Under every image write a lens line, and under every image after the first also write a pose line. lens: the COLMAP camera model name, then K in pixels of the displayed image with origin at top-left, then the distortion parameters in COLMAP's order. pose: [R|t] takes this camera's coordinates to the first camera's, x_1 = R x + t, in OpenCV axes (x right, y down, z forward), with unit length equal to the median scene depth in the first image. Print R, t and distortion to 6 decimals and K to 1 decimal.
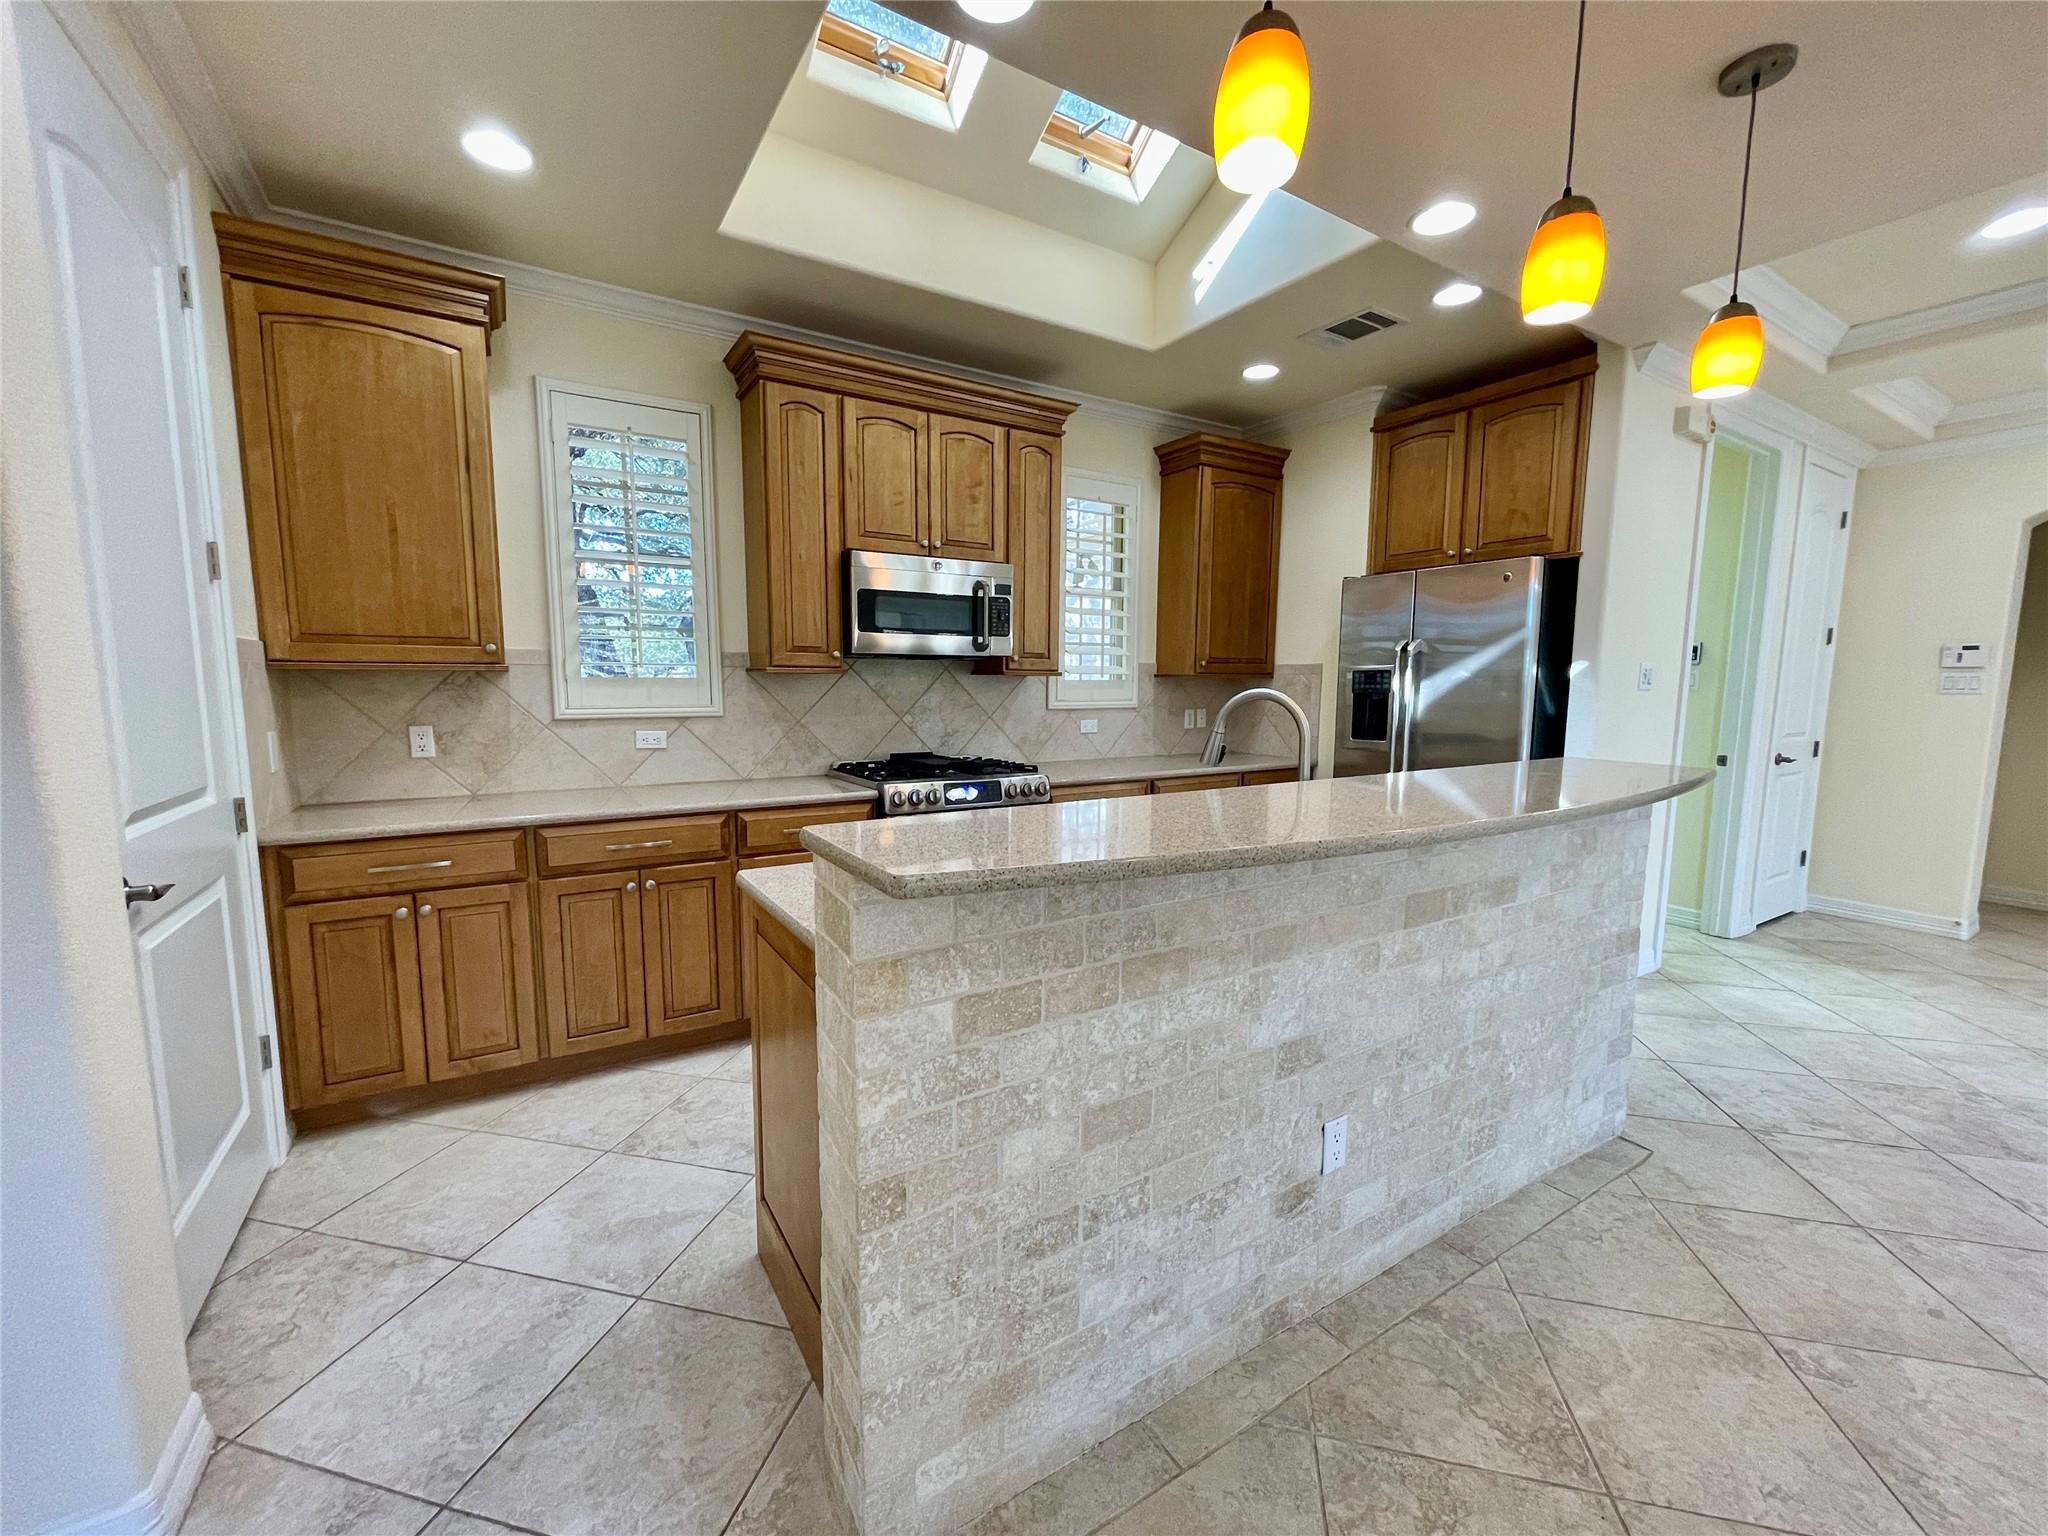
lens RADIAL K [[821.6, 0, 1022.0], [0, 821.6, 775.1], [0, 0, 1]] dist [-0.000445, -0.000161]
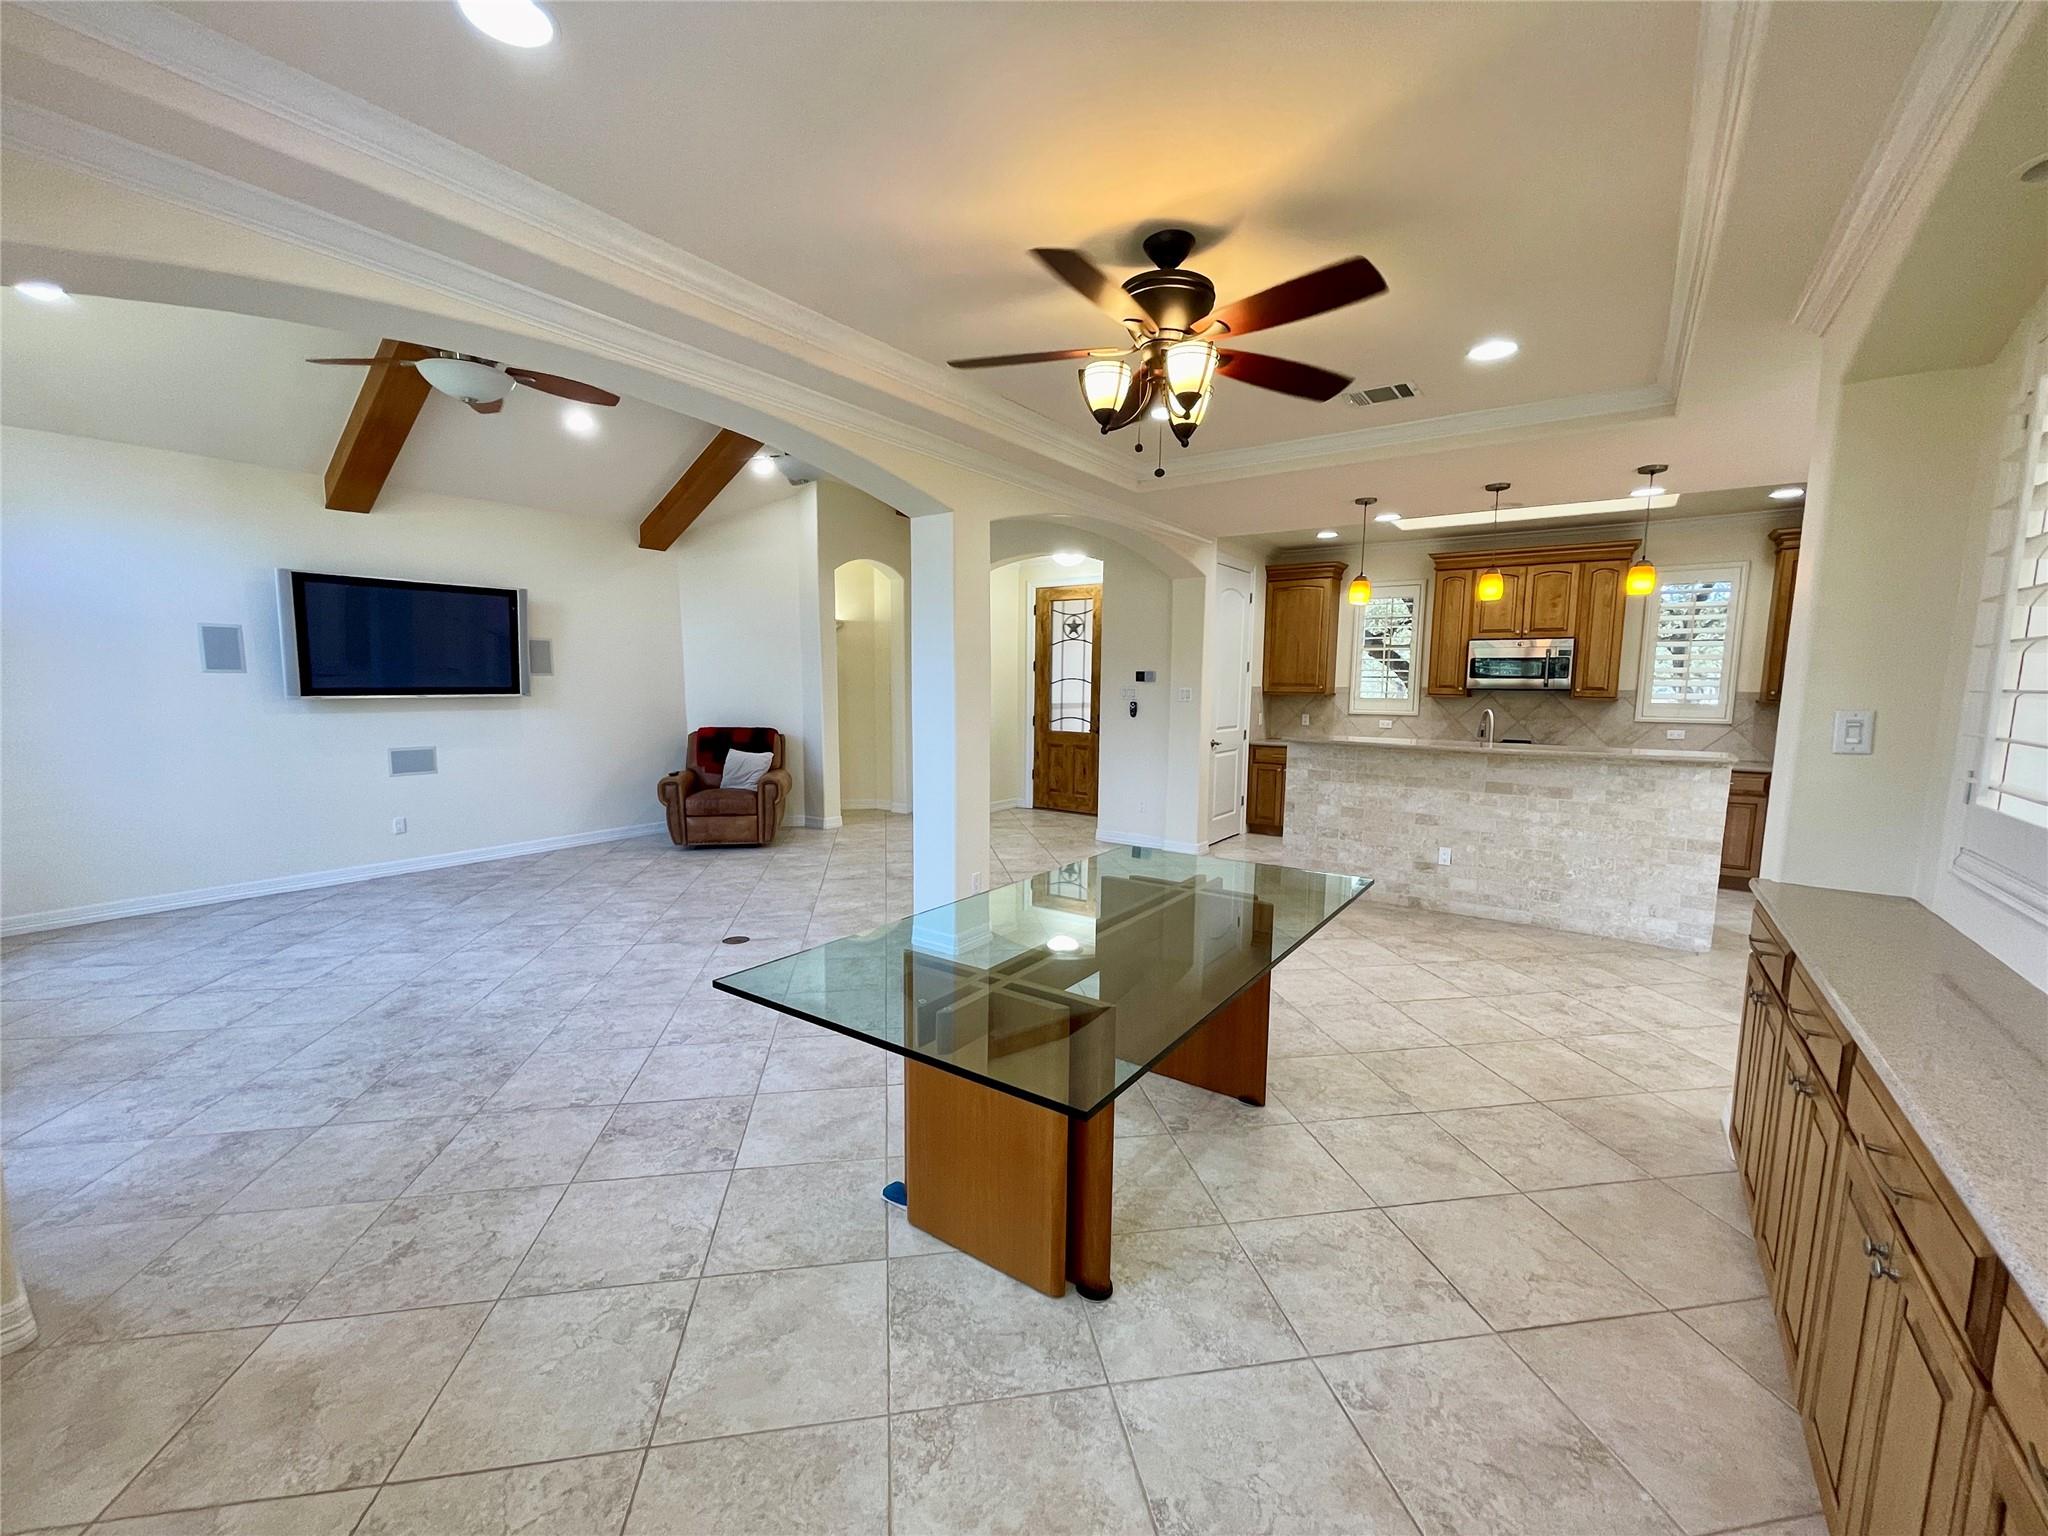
lens RADIAL K [[821.6, 0, 1022.0], [0, 821.6, 775.1], [0, 0, 1]] dist [-0.000445, -0.000161]
pose [[0.384063, 0.104627, -0.917360, 1.315171], [-0.112177, 0.991486, 0.066118, 0.062080], [0.916467, 0.077513, 0.392530, -0.864828]]
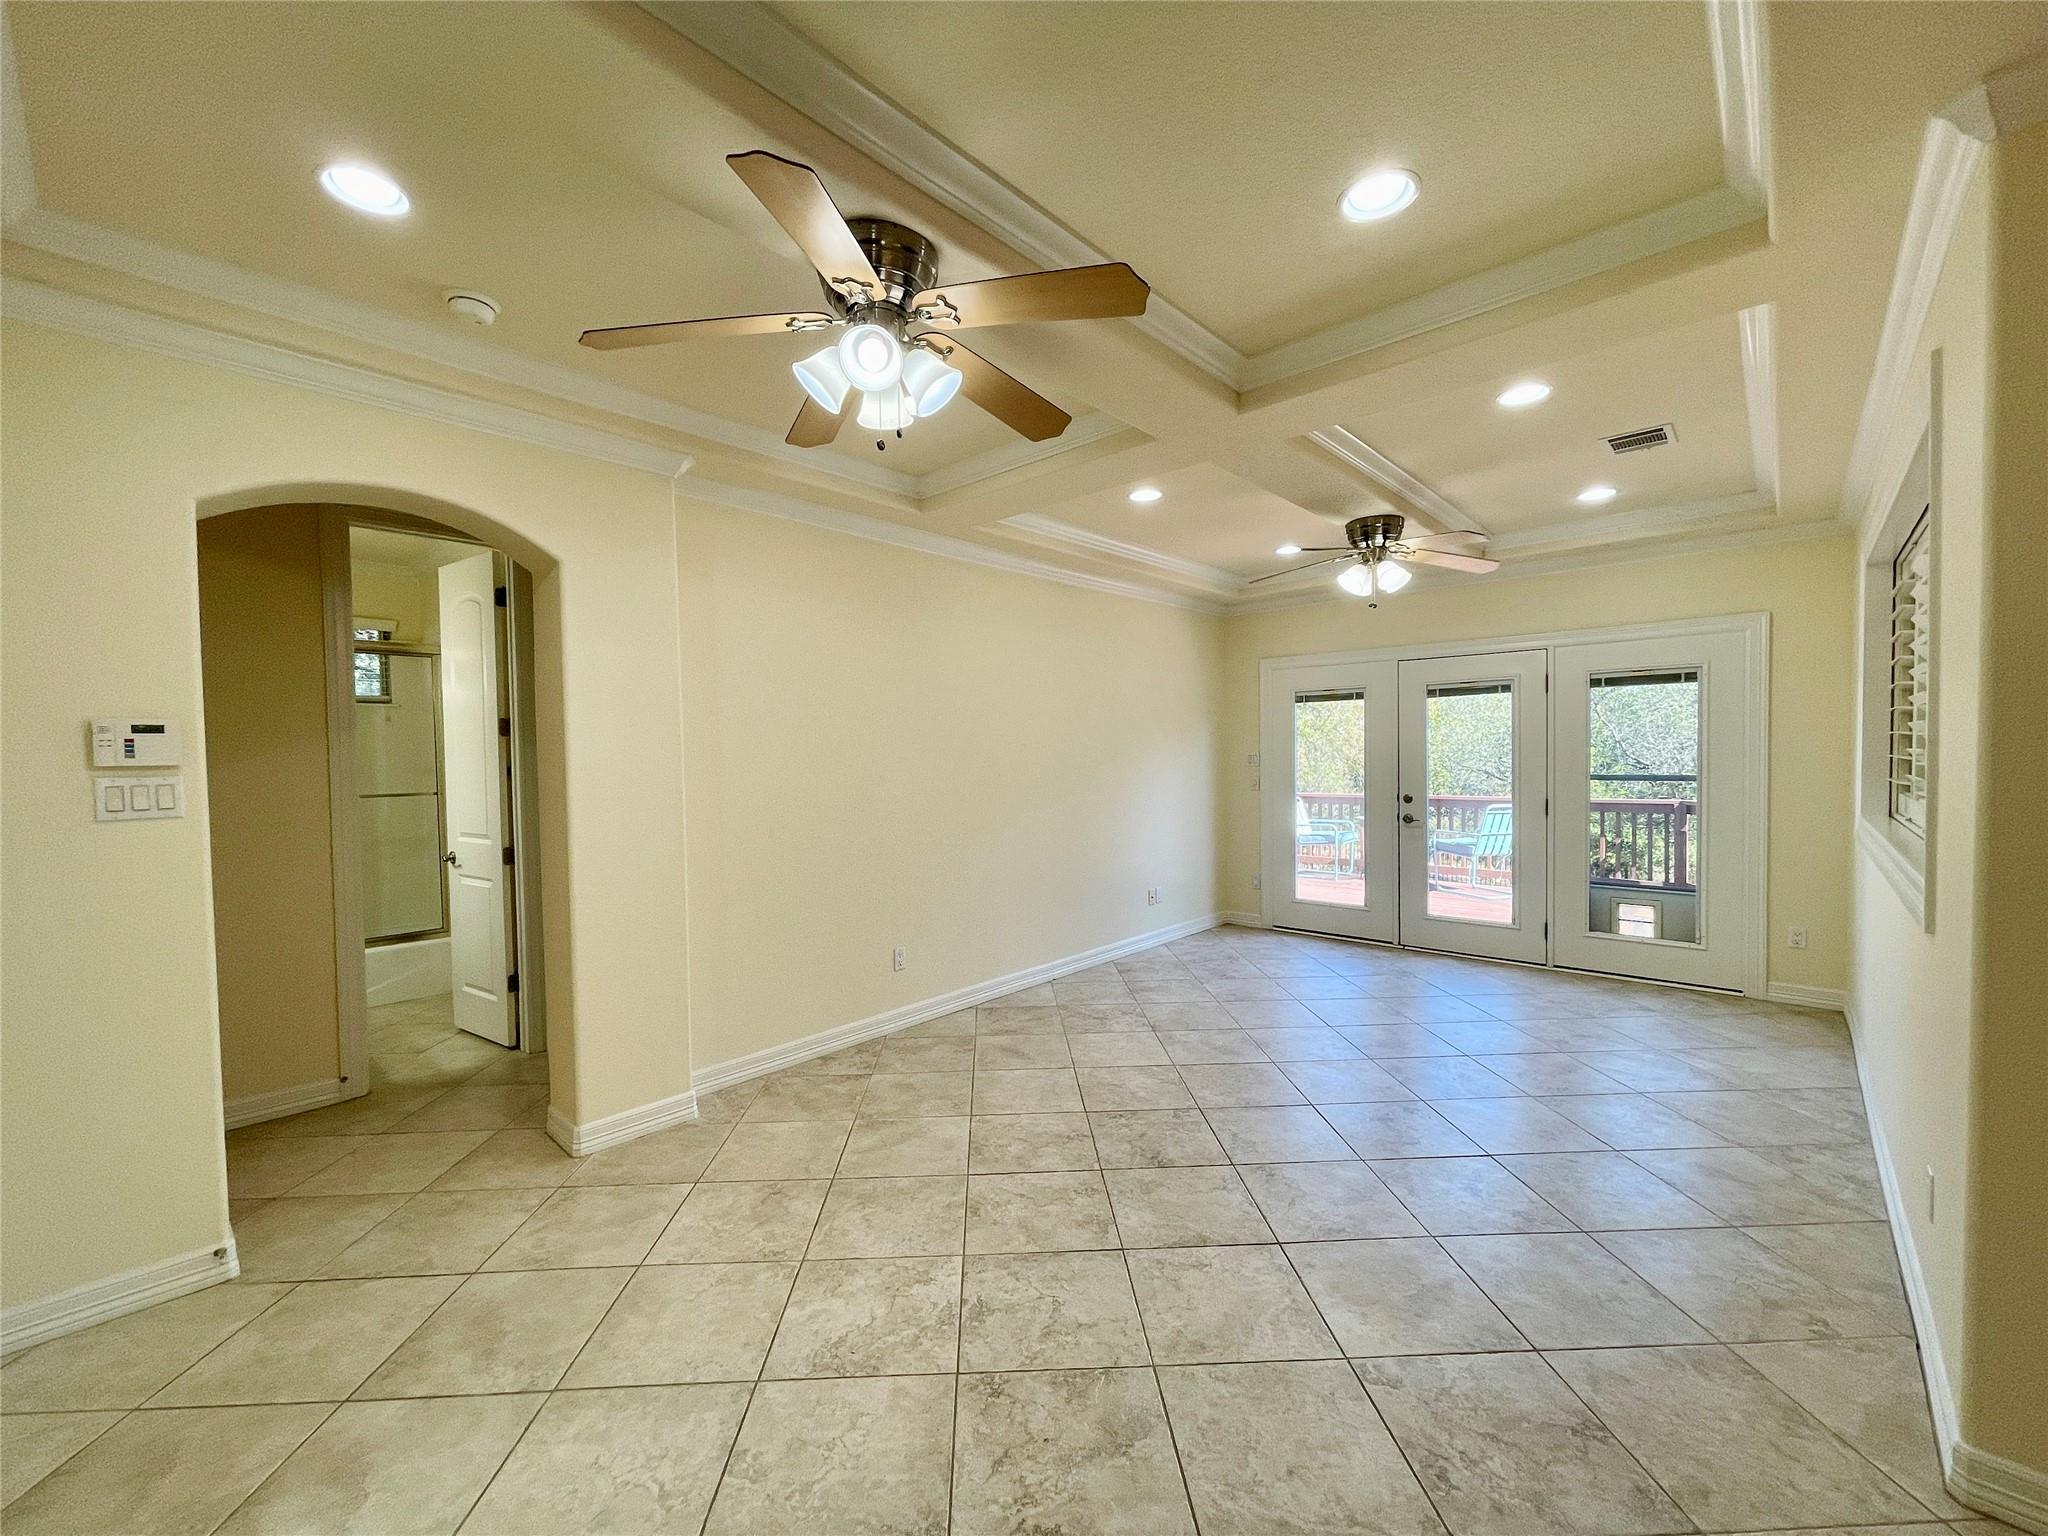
lens RADIAL K [[827.5, 0, 1019.2], [0, 827.5, 775.8], [0, 0, 1]] dist [-0.002294, 0.003714]
pose [[-0.263967, -0.030798, 0.964040, 0.667620], [0.122145, 0.990376, 0.065085, -0.121064], [-0.956766, 0.134933, -0.257665, 0.799416]]
